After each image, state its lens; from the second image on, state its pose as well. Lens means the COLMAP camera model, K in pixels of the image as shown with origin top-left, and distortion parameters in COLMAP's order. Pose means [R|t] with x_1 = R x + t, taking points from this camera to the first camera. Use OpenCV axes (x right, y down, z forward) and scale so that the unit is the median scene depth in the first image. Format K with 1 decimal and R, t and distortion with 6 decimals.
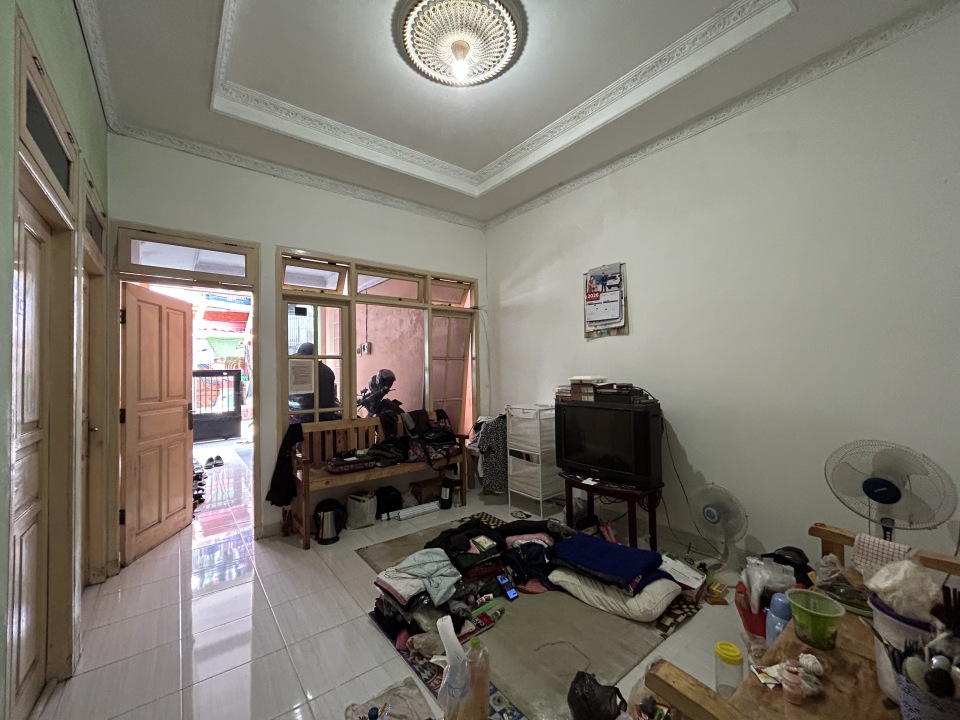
lens RADIAL K [[390.2, 0, 476.3], [0, 390.2, 359.5], [0, 0, 1]] dist [-0.001974, 0.000392]
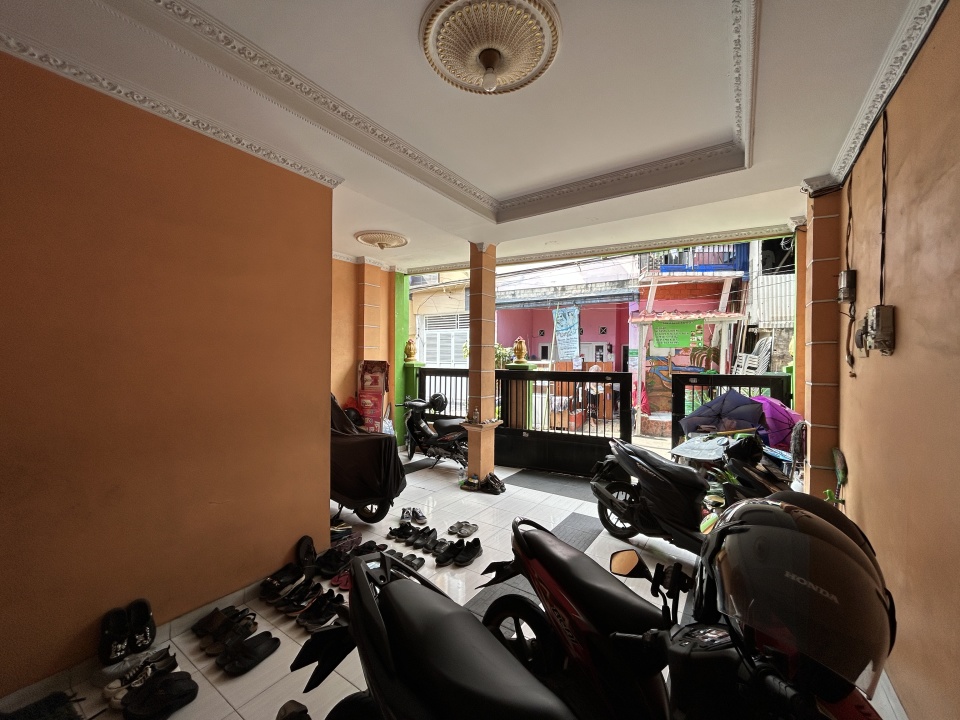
lens RADIAL K [[390.2, 0, 476.3], [0, 390.2, 359.5], [0, 0, 1]] dist [-0.001974, 0.000392]
pose [[0.306615, 0.026927, -0.951453, -0.102426], [0.014504, 0.999352, 0.032957, -0.019297], [0.951723, -0.023905, 0.306025, 0.597068]]
